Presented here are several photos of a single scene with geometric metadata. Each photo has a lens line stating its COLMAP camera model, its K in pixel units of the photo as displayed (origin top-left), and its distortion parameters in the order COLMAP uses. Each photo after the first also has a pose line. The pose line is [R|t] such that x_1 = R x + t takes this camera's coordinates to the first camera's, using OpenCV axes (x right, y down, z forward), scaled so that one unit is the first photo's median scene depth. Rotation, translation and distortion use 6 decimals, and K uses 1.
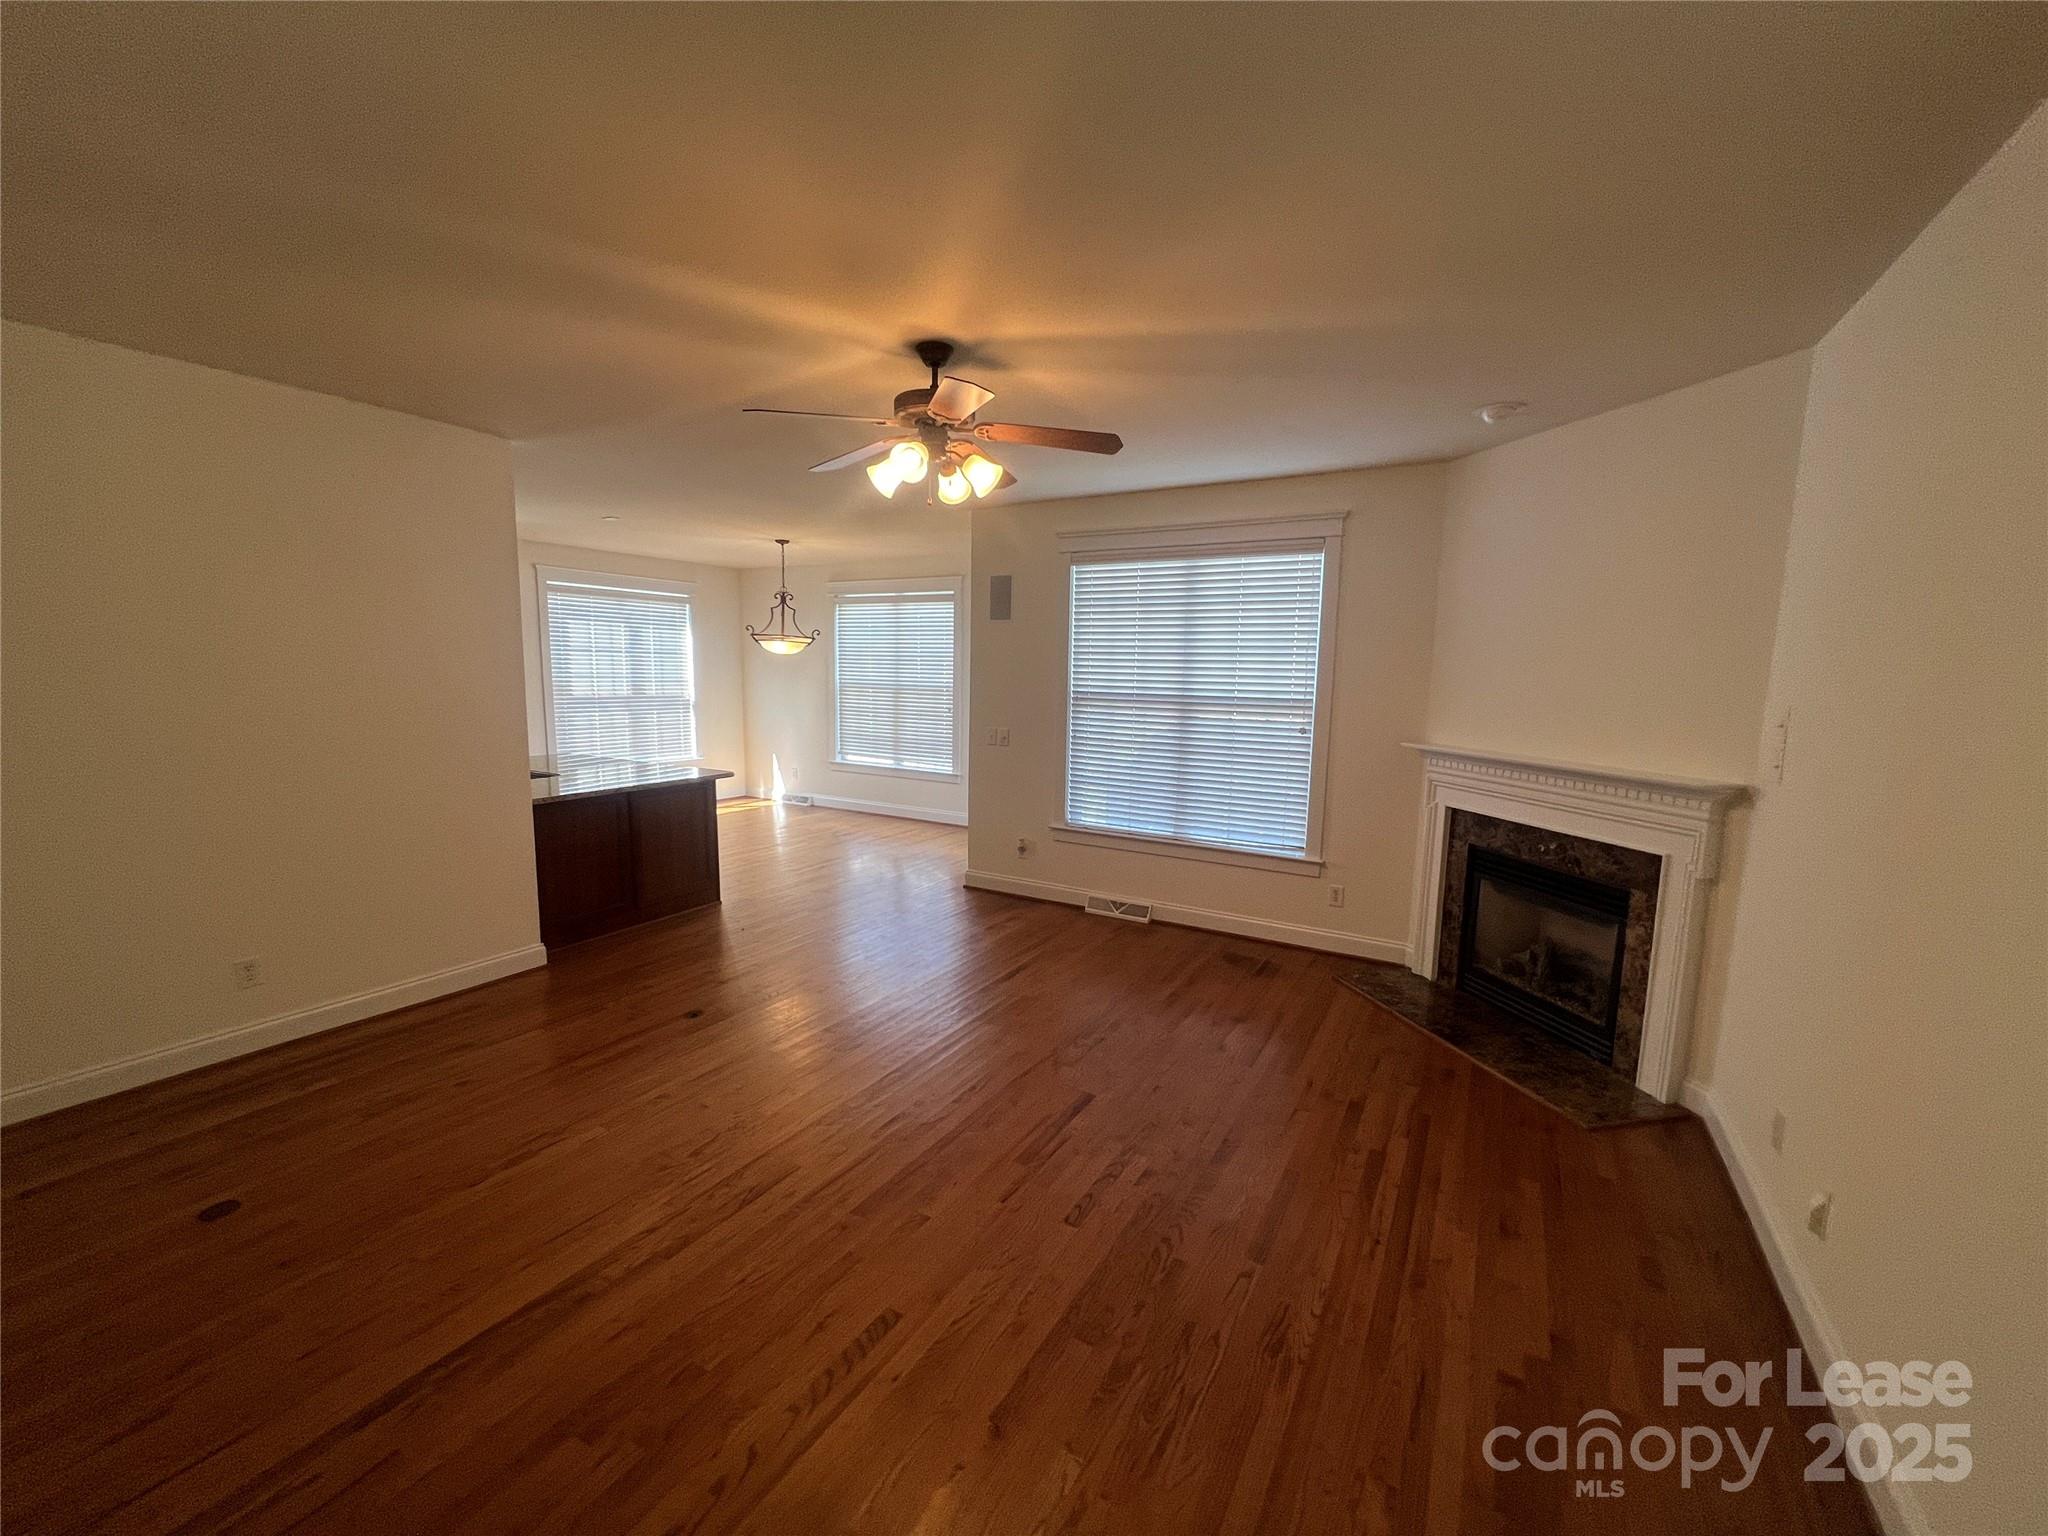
lens RADIAL K [[826.3, 0, 1024.9], [0, 826.3, 773.9], [0, 0, 1]] dist [0.003777, -0.000943]
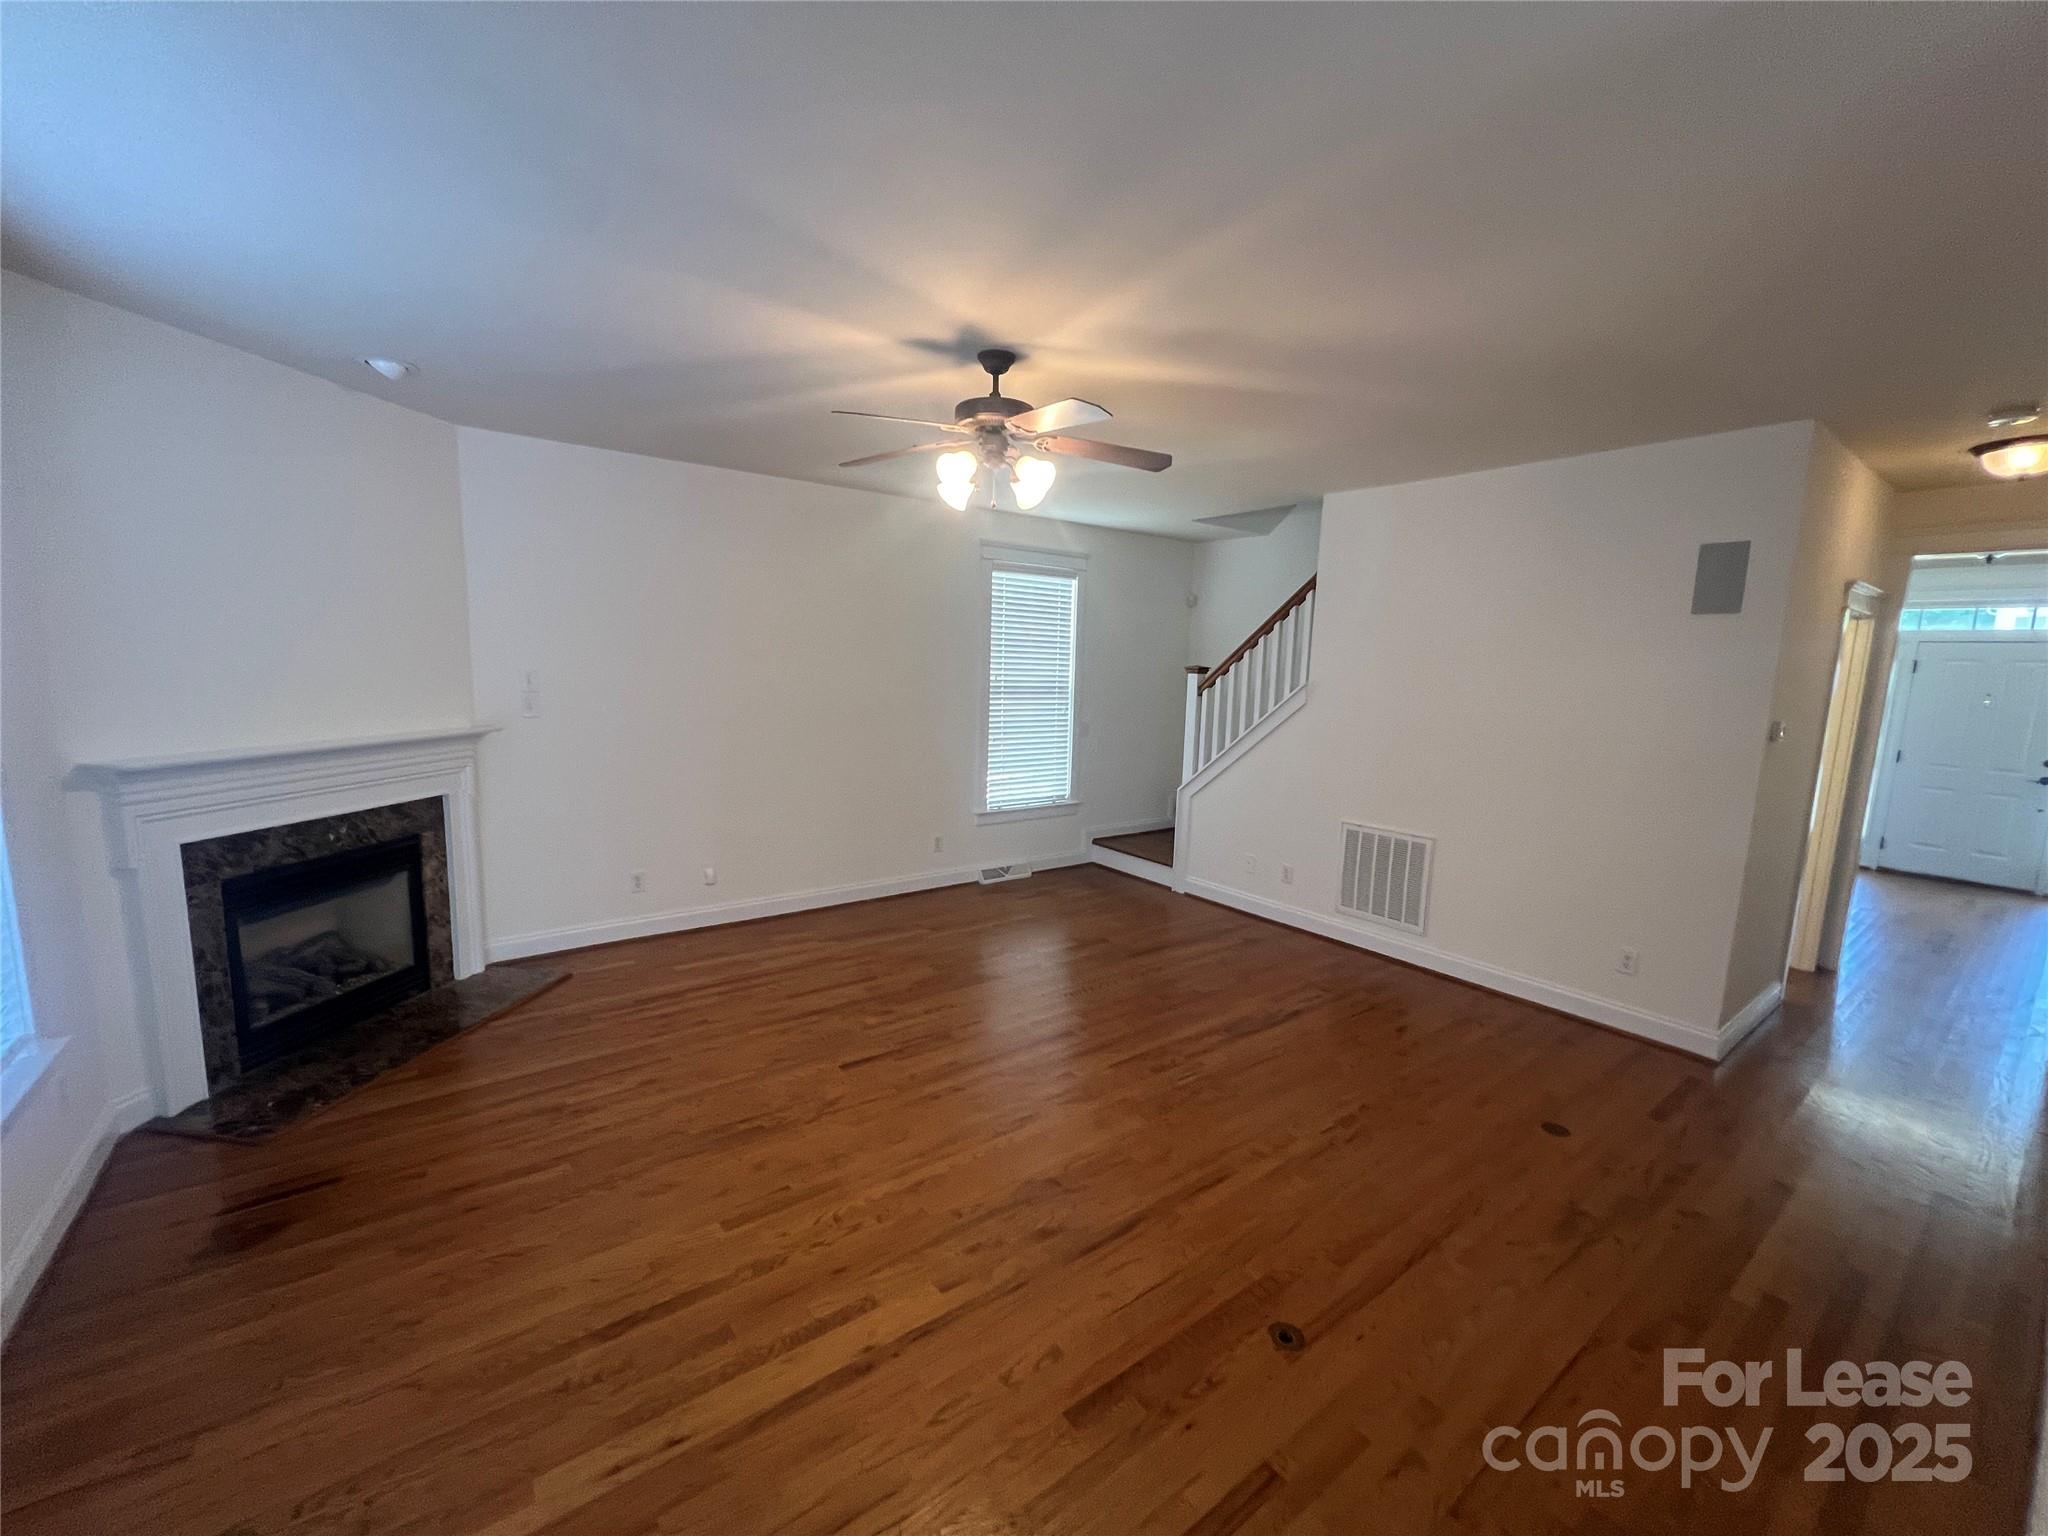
lens RADIAL K [[826.3, 0, 1027.6], [0, 826.3, 775.6], [0, 0, 1]] dist [0.003777, -0.000943]
pose [[-0.927073, -0.093592, 0.363009, -0.183683], [0.005803, 0.964635, 0.263525, -0.093900], [-0.374835, 0.246413, -0.893744, 0.662025]]
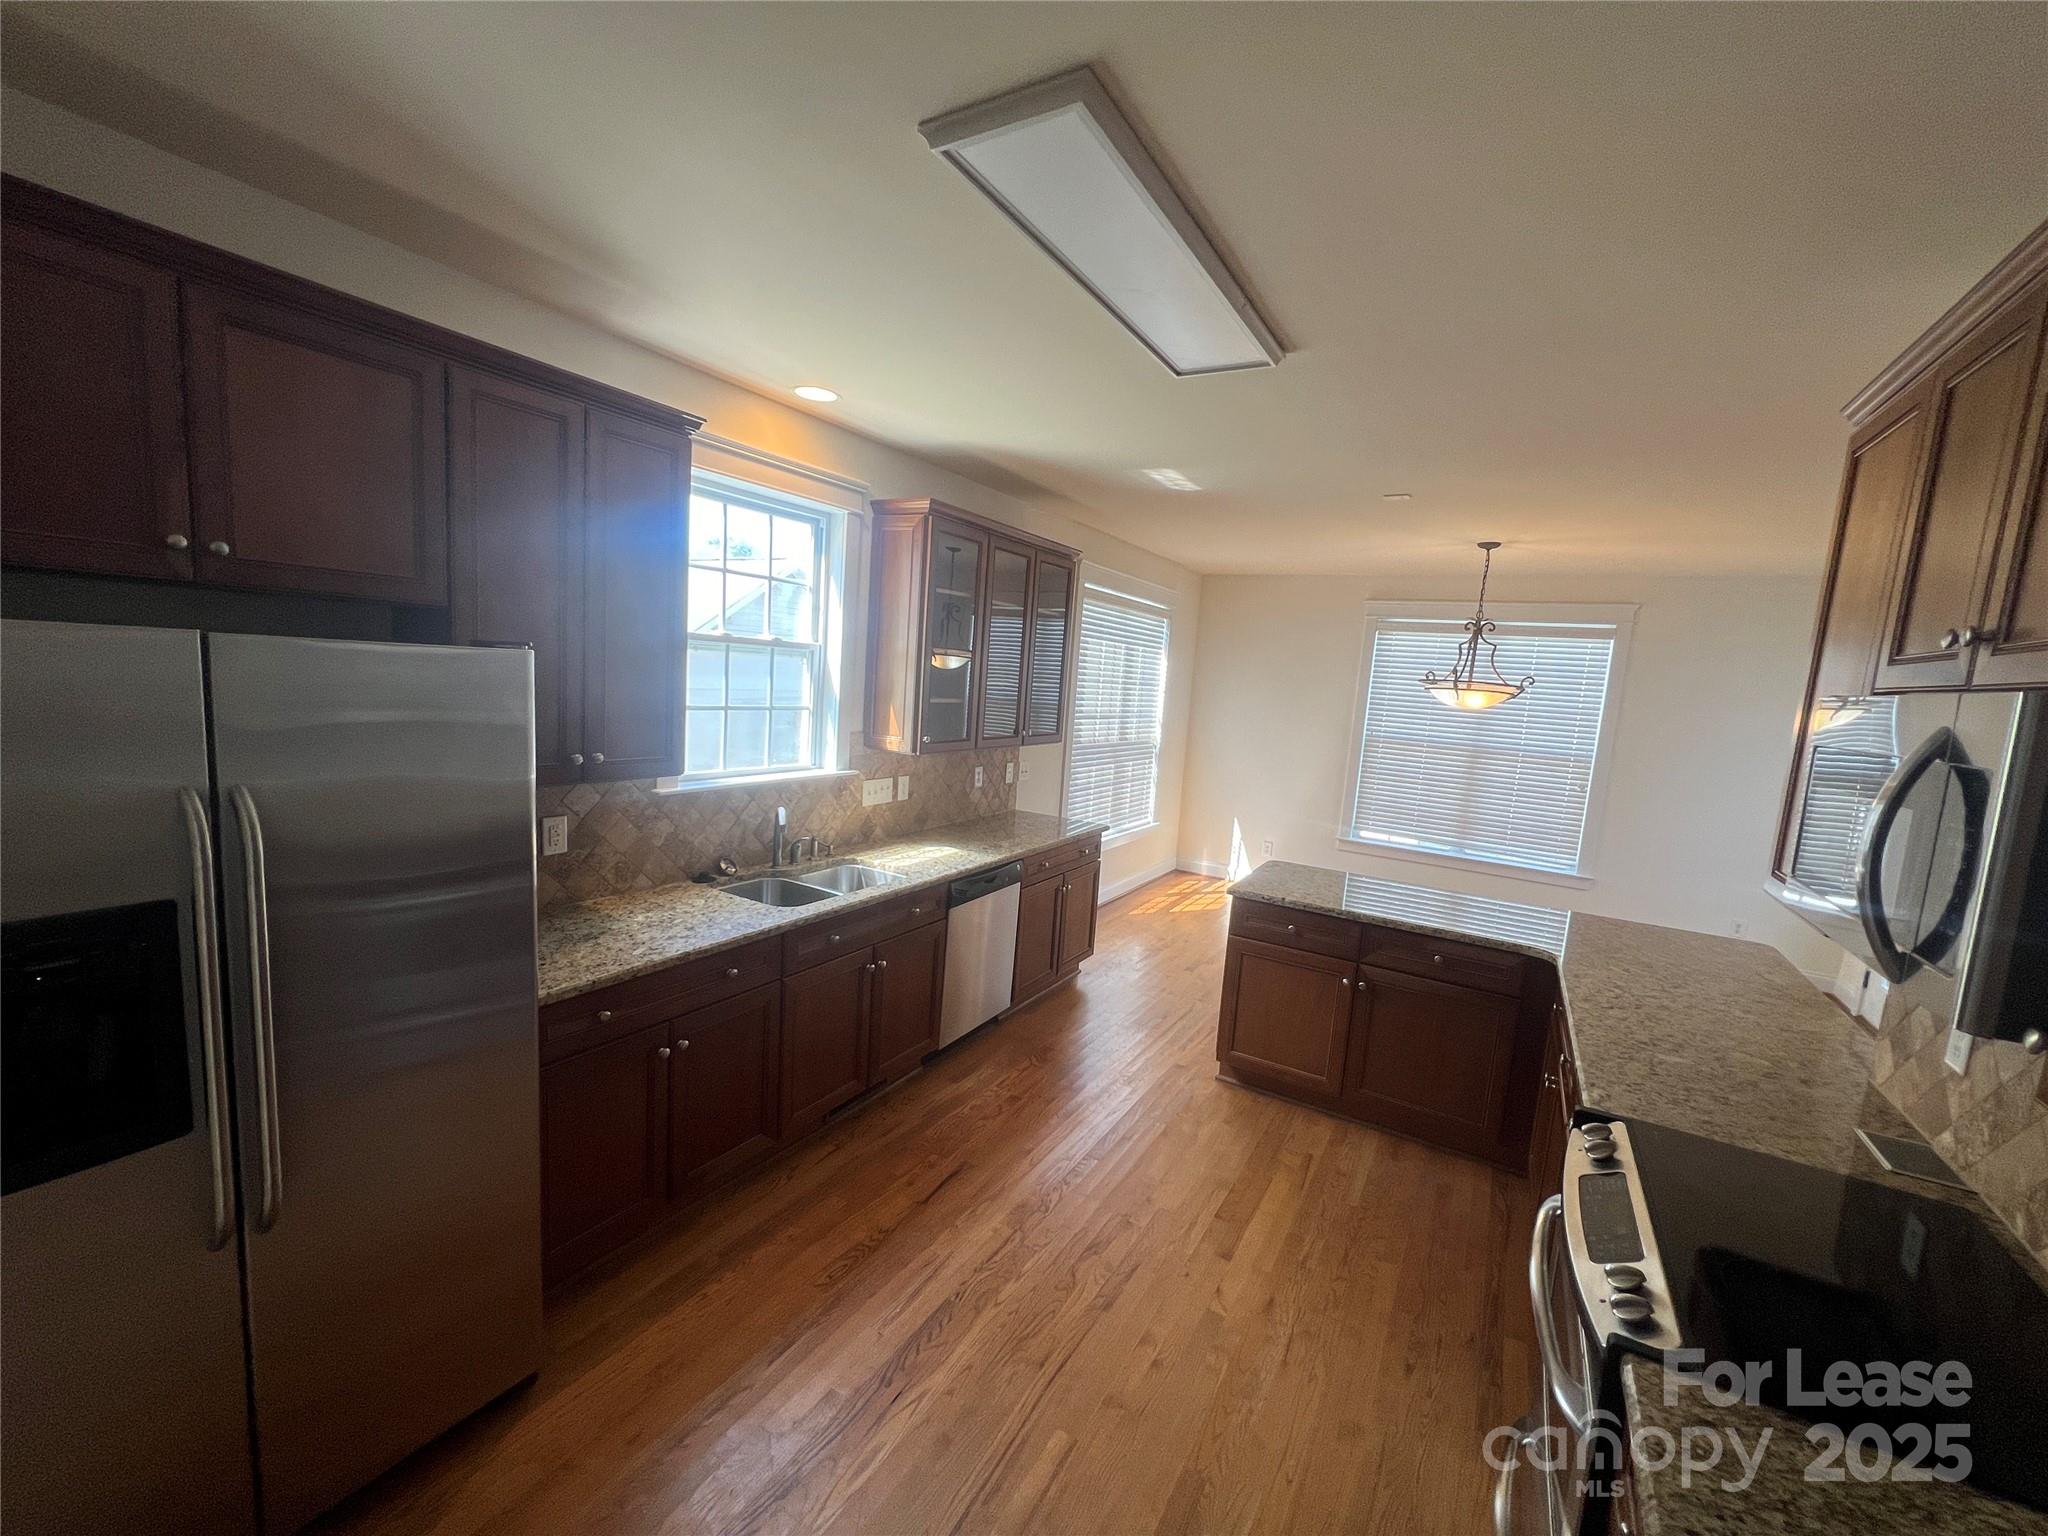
lens RADIAL K [[826.3, 0, 1028.8], [0, 826.3, 759.2], [0, 0, 1]] dist [0.003777, -0.000943]
pose [[0.998573, 0.053394, -0.000313, -0.566316], [-0.053386, 0.998275, -0.024423, -0.058077], [-0.000992, 0.024404, 0.999702, 0.276744]]
